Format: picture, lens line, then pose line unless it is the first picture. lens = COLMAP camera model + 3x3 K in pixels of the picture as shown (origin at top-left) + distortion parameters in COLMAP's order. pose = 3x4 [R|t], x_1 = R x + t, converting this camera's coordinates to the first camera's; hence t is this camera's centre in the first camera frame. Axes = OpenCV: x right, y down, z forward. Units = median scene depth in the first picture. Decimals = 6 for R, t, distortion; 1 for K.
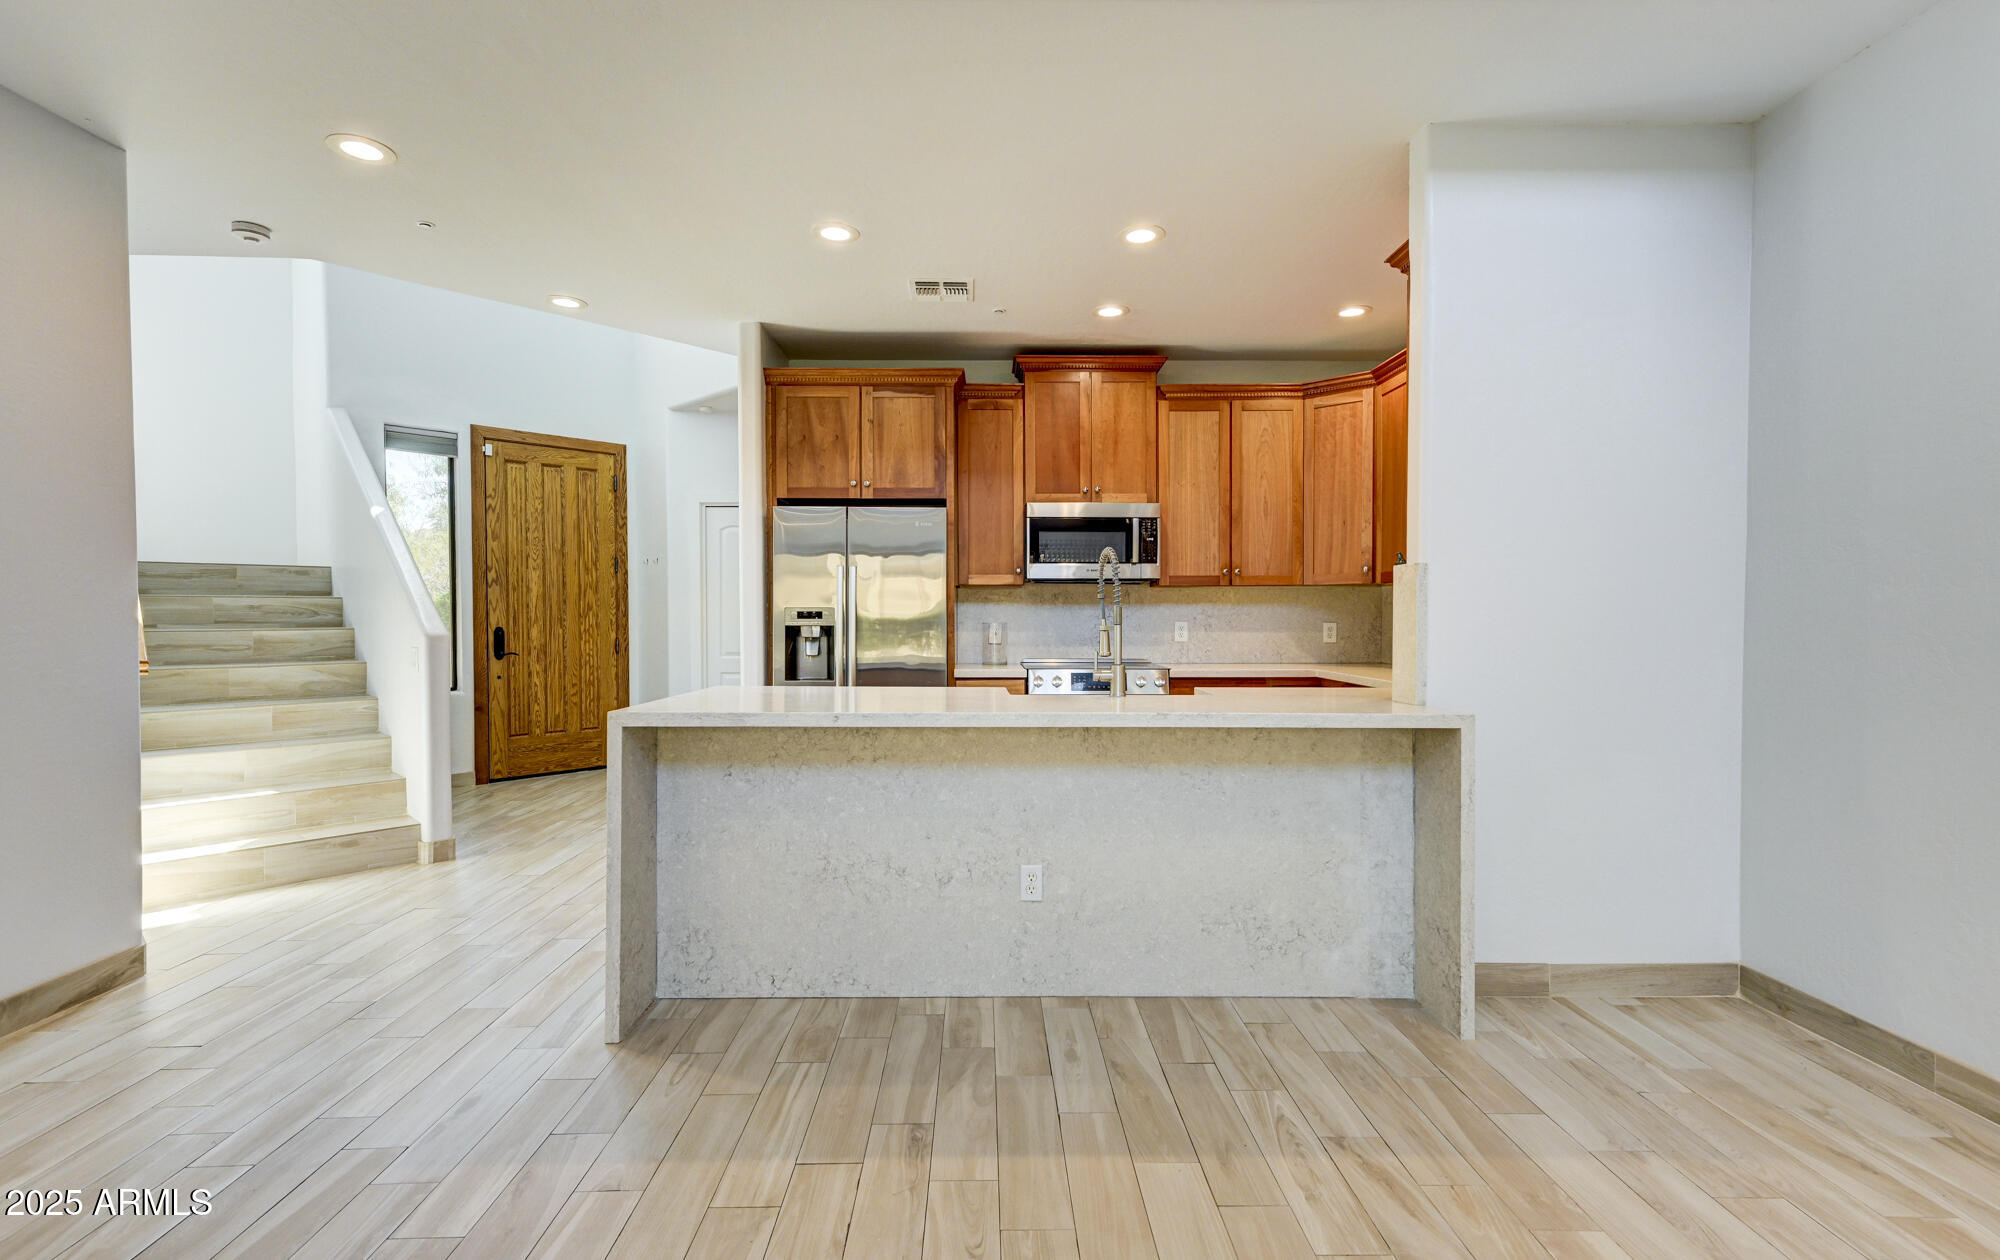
lens RADIAL K [[920.4, 0, 999.7], [0, 920.4, 628.7], [0, 0, 1]] dist [0.020266, 0.000606]
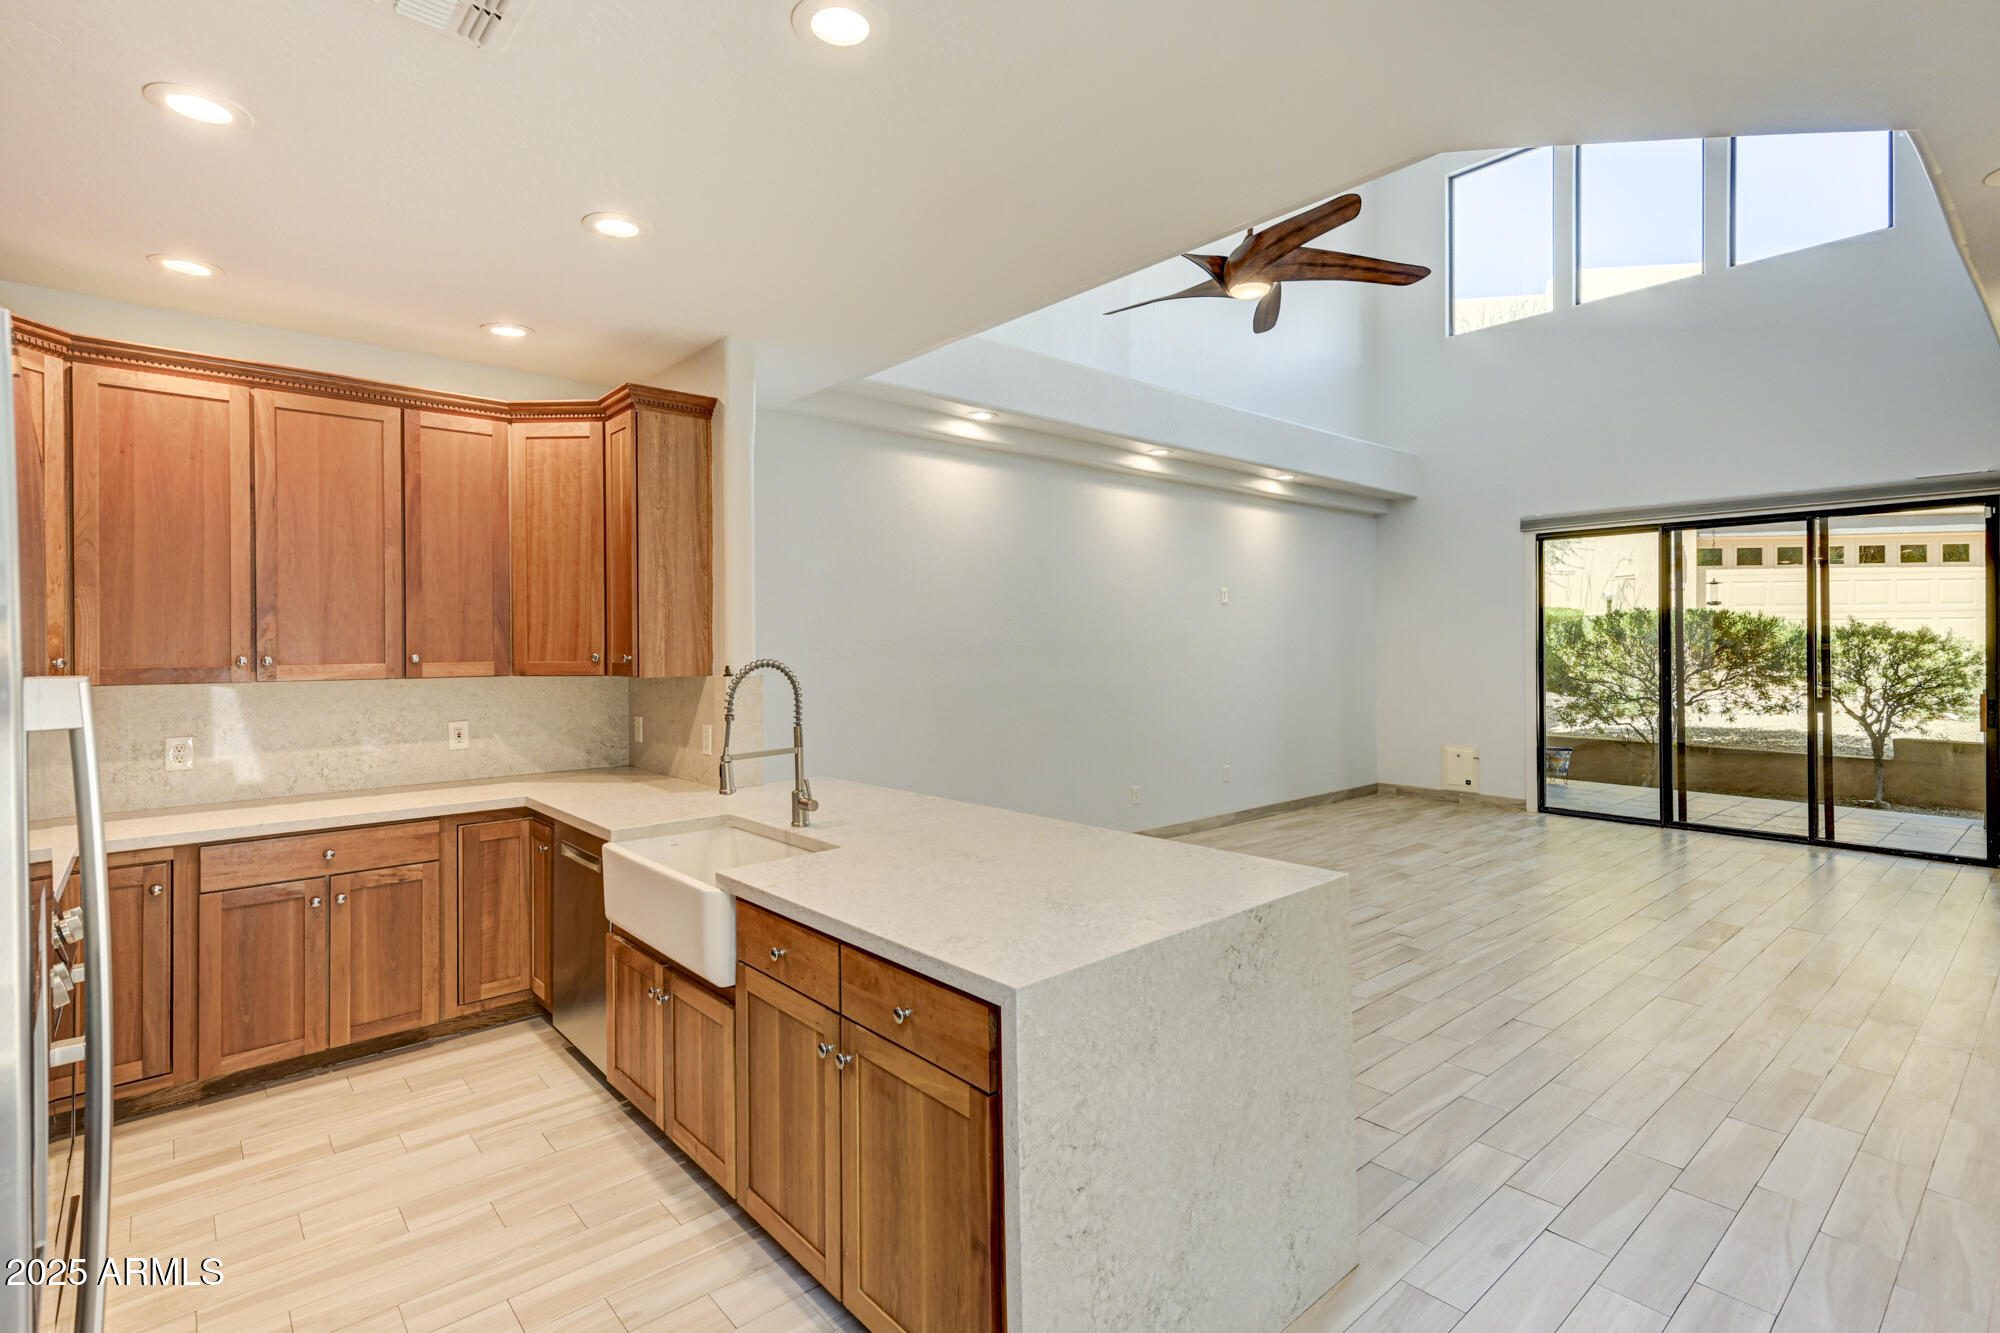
lens RADIAL K [[965.0, 0, 987.3], [0, 965.0, 647.8], [0, 0, 1]] dist [0.017452, -0.000552]
pose [[-0.641941, 0.001552, 0.766752, -0.464054], [0.018318, 0.999744, 0.013312, -0.071556], [-0.766535, 0.022591, -0.641805, 0.947059]]
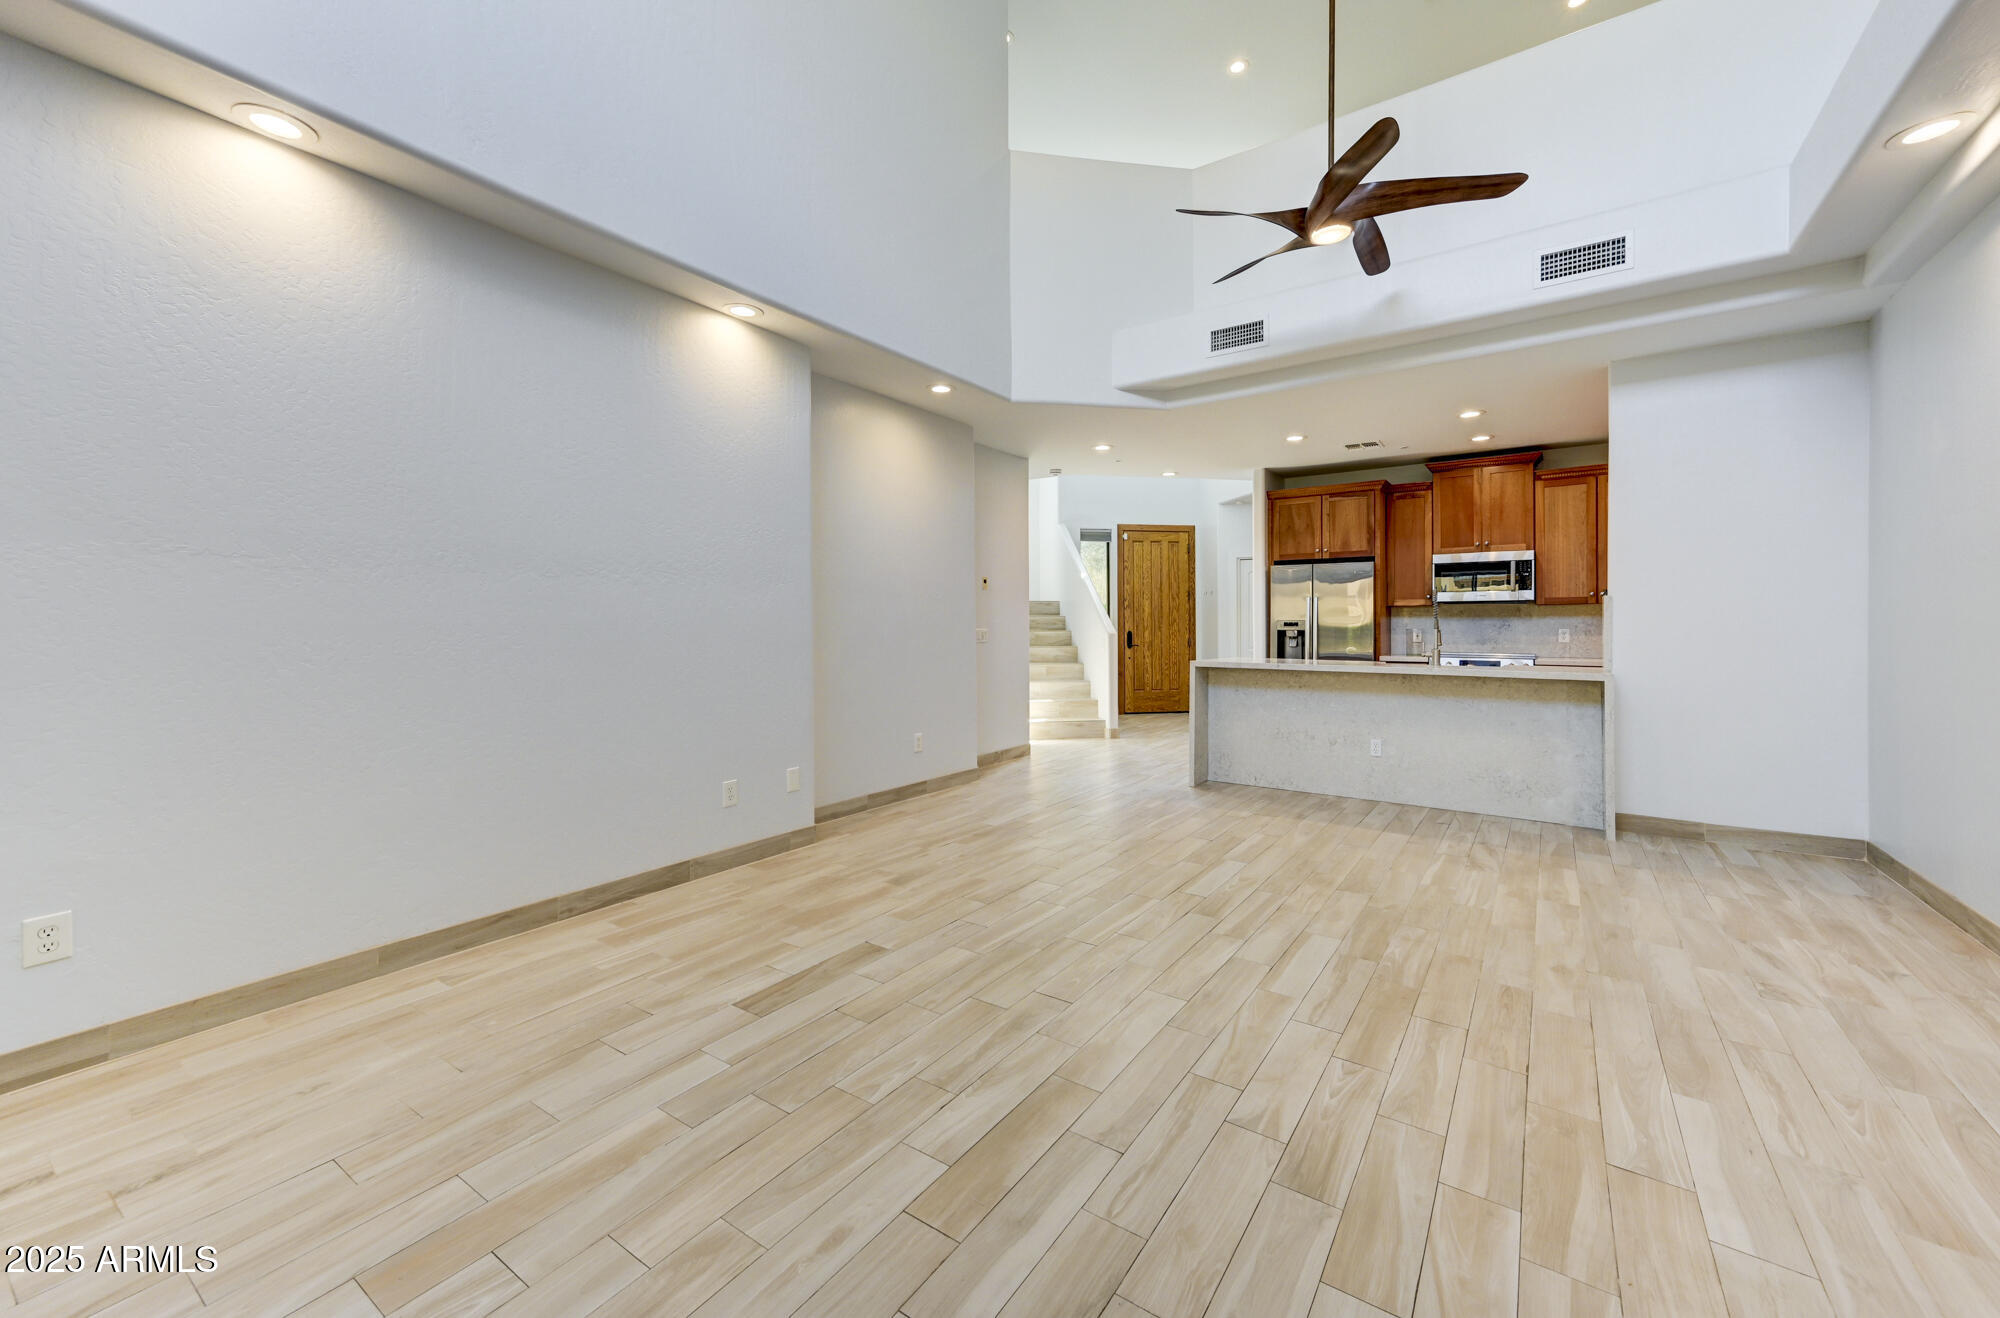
lens RADIAL K [[796.5, 0, 997.3], [0, 796.5, 623.7], [0, 0, 1]] dist [0.018204, 0.000277]
pose [[0.811992, -0.001320, -0.583667, 0.236635], [-0.008399, 0.999867, -0.013946, 0.010733], [0.583608, 0.016226, 0.811873, -0.604484]]
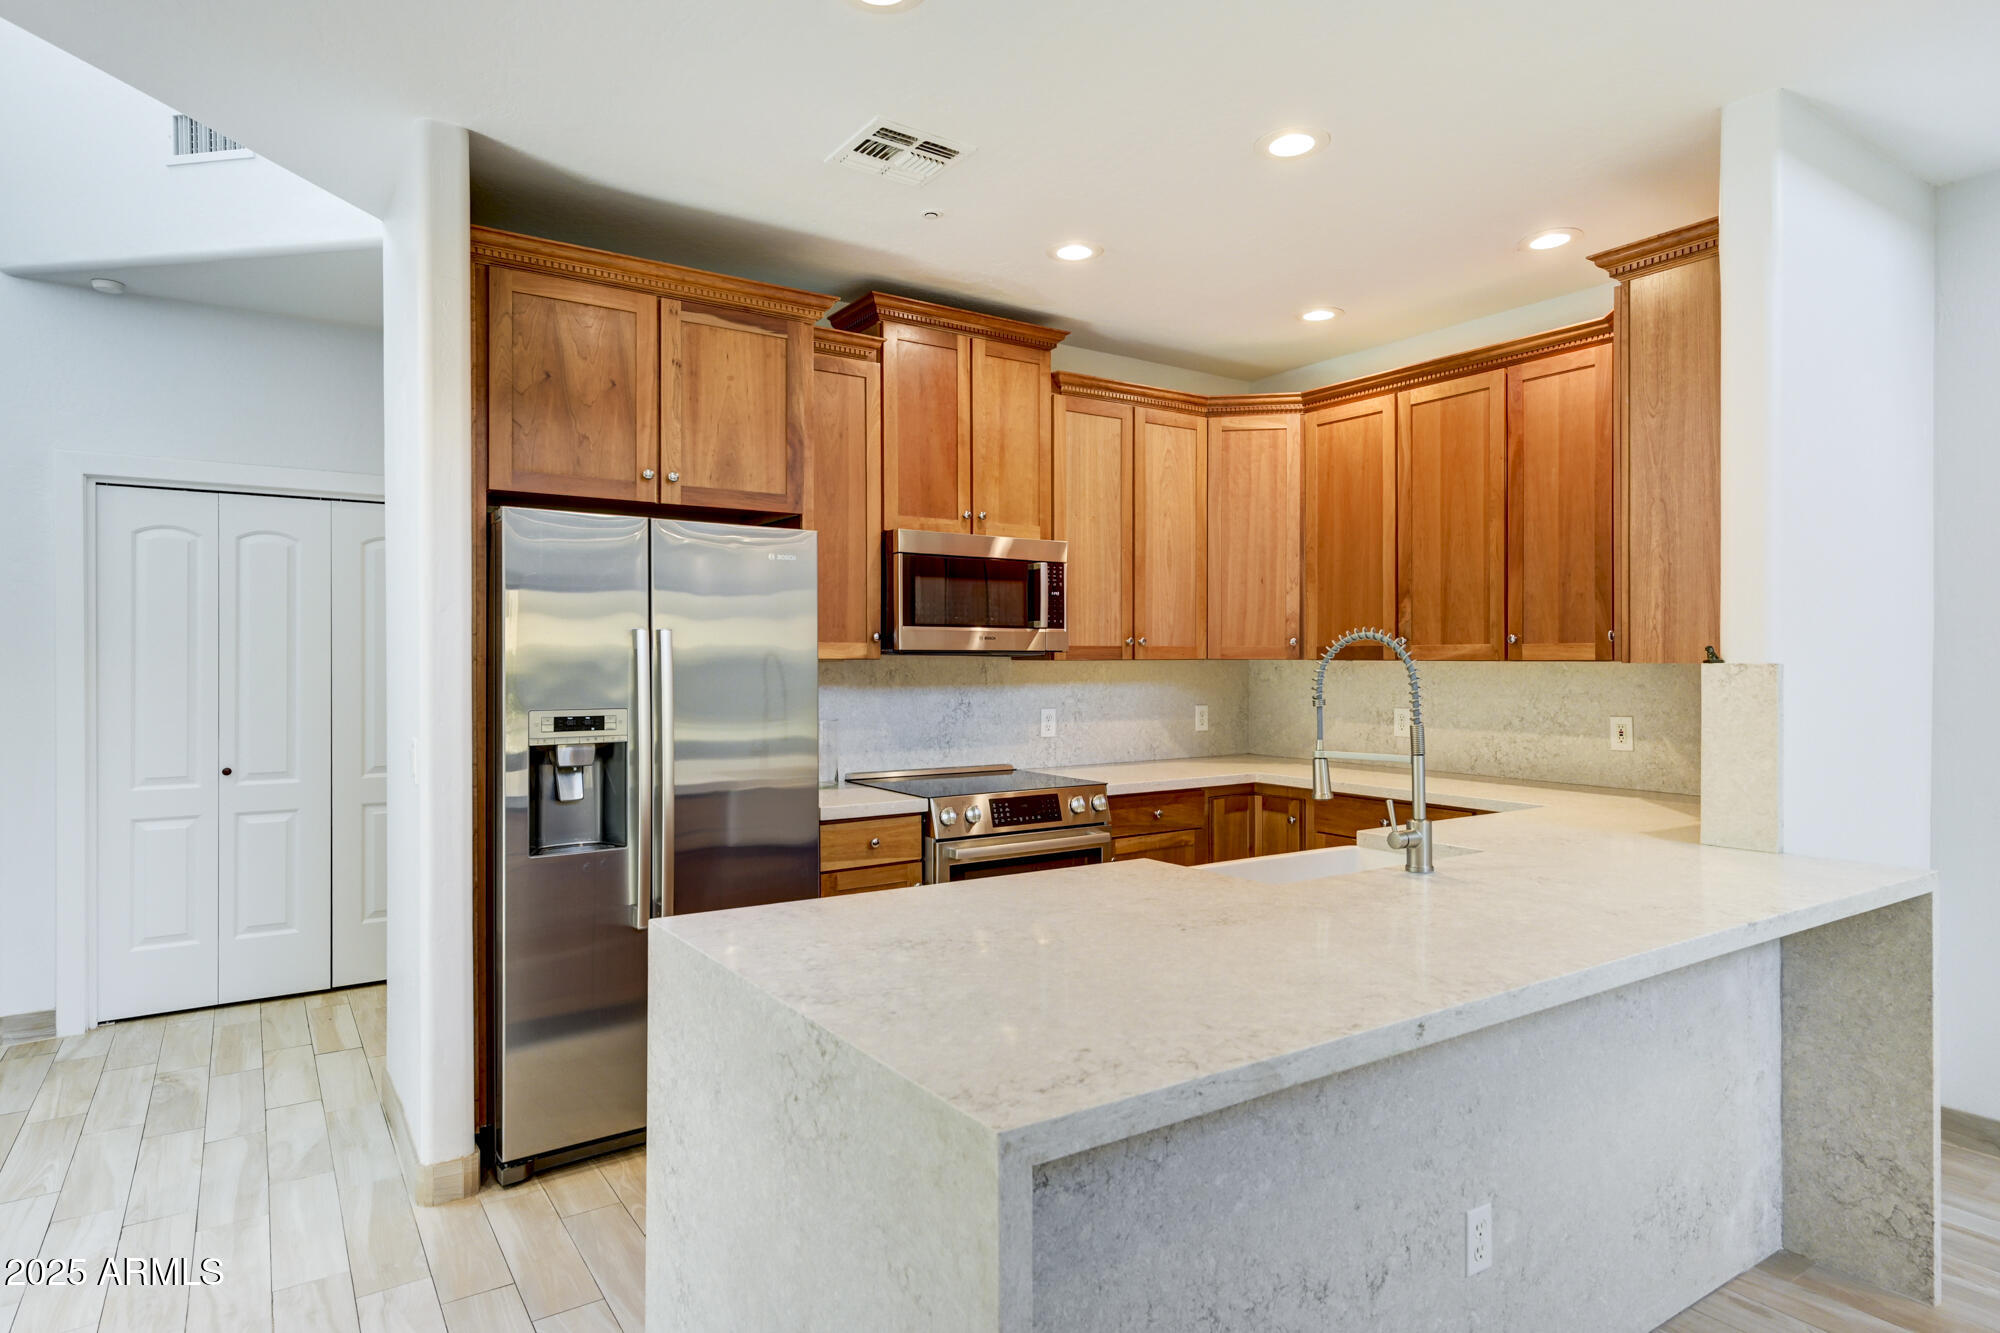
lens RADIAL K [[1109.9, 0, 1000.5], [0, 1109.9, 661.7], [0, 0, 1]] dist [0.004449, 0.001380]
pose [[0.840641, -0.000242, 0.541592, -0.331038], [0.006599, 0.999930, -0.009795, -0.039886], [-0.541552, 0.011808, 0.840584, 0.338782]]
